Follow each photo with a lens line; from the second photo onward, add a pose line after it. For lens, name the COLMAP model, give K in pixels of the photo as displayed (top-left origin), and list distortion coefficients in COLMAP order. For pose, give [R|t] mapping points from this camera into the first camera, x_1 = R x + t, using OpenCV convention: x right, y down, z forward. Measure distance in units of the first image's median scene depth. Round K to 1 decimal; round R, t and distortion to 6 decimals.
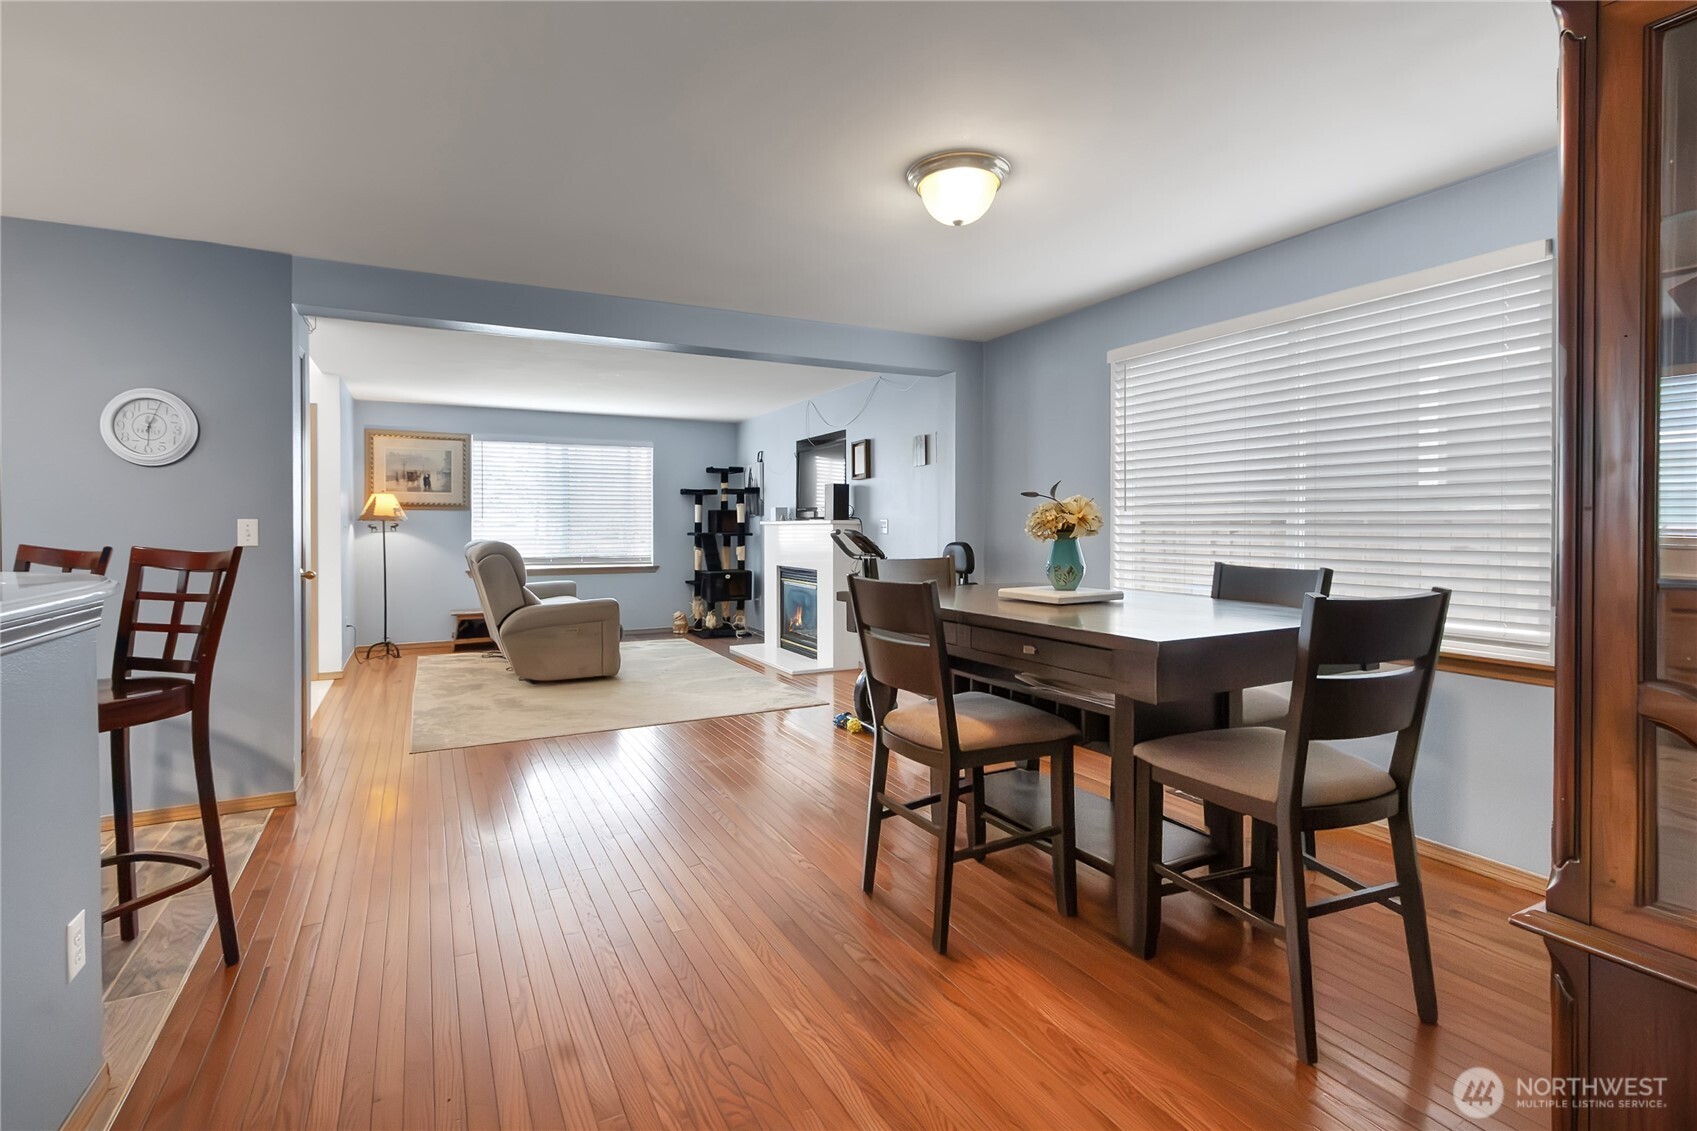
lens RADIAL K [[795.5, 0, 798.6], [0, 795.5, 531.3], [0, 0, 1]] dist [-0.000783, 0.000249]
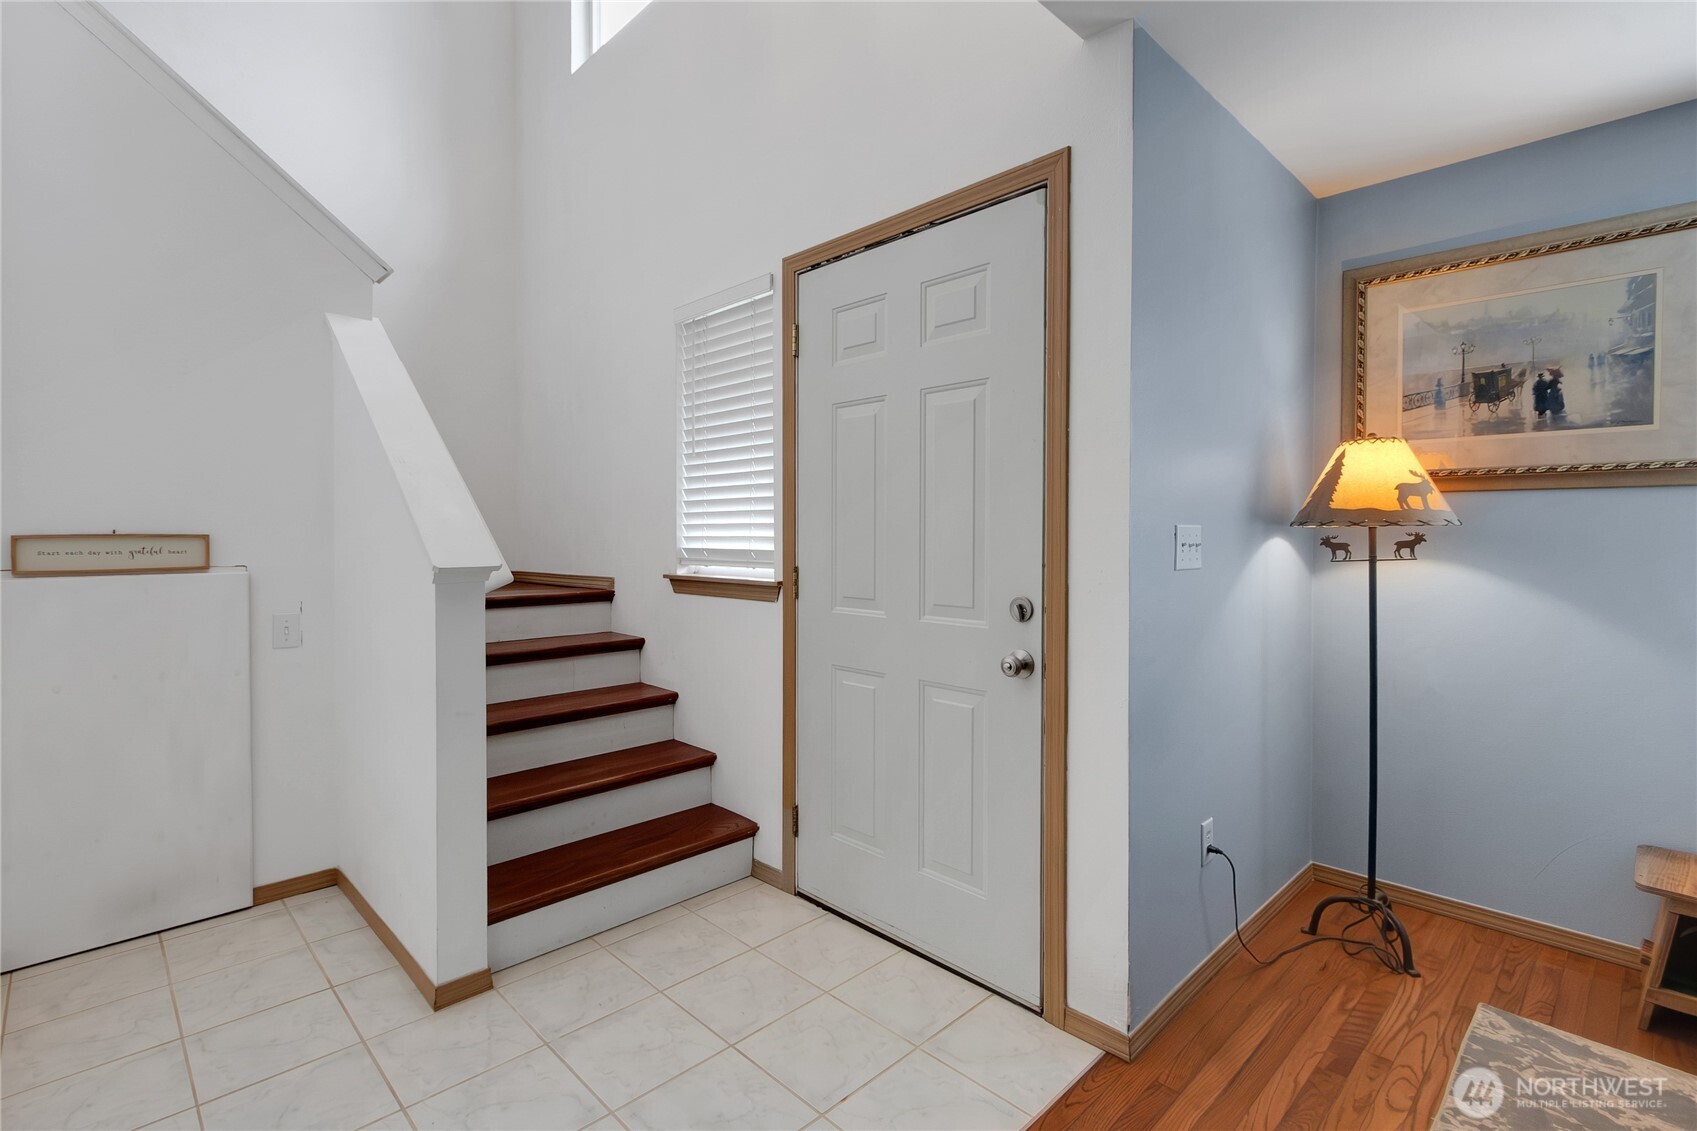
lens RADIAL K [[795.5, 0, 843.9], [0, 795.5, 566.1], [0, 0, 1]] dist [-0.000783, 0.000249]
pose [[0.320856, 0.032538, -0.946569, -0.270124], [-0.009499, 0.999470, 0.031136, -0.004523], [0.947080, -0.000999, 0.320995, 0.663193]]
